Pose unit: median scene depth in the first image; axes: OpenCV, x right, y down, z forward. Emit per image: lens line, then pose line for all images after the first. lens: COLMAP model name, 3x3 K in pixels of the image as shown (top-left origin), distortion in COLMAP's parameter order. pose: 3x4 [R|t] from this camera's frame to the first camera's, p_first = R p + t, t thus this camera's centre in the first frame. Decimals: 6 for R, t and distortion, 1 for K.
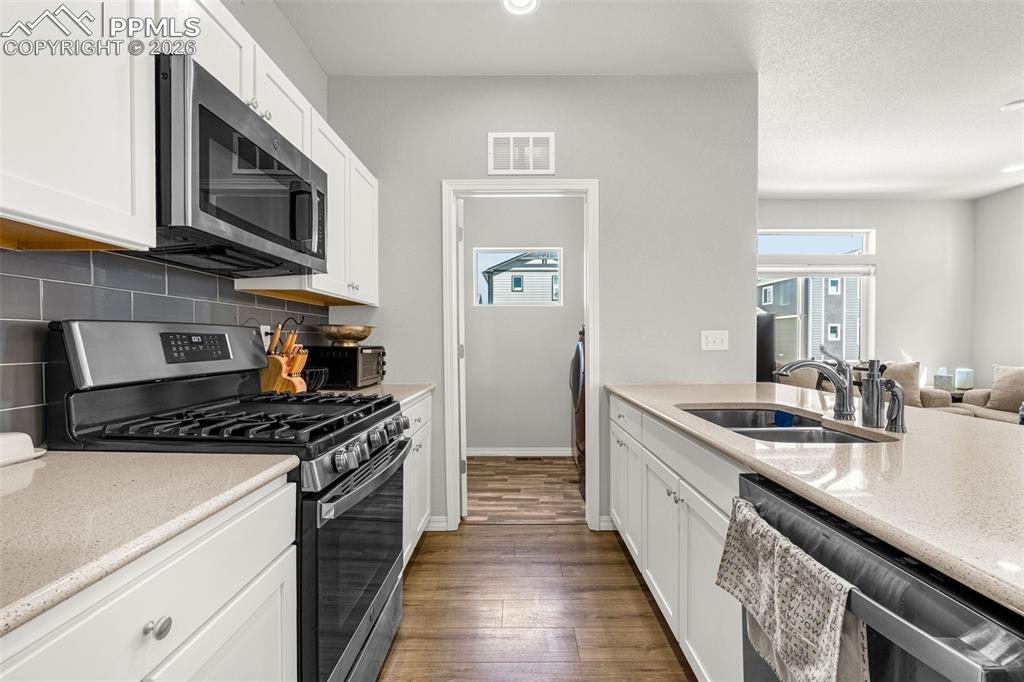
lens RADIAL K [[444.2, 0, 514.9], [0, 444.2, 341.8], [0, 0, 1]] dist [-0.000626, -0.000253]
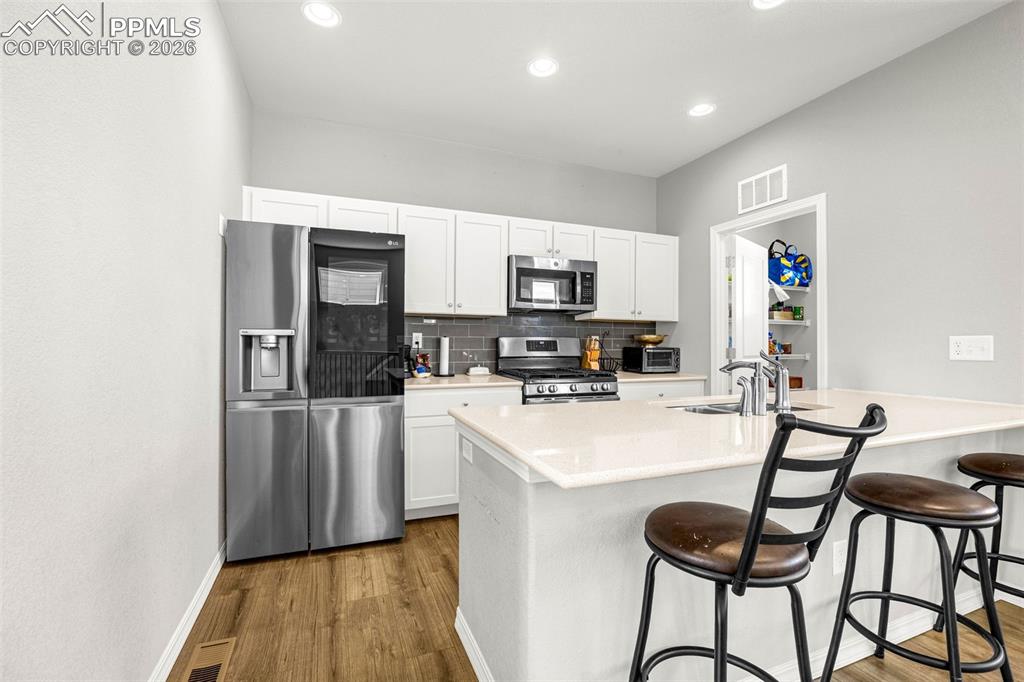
lens RADIAL K [[444.2, 0, 514.9], [0, 444.2, 341.8], [0, 0, 1]] dist [-0.000626, -0.000253]
pose [[0.384344, 0.005046, -0.923176, 1.262058], [-0.010147, 0.999948, 0.001241, -0.010373], [0.923134, 0.008890, 0.384376, -0.115137]]
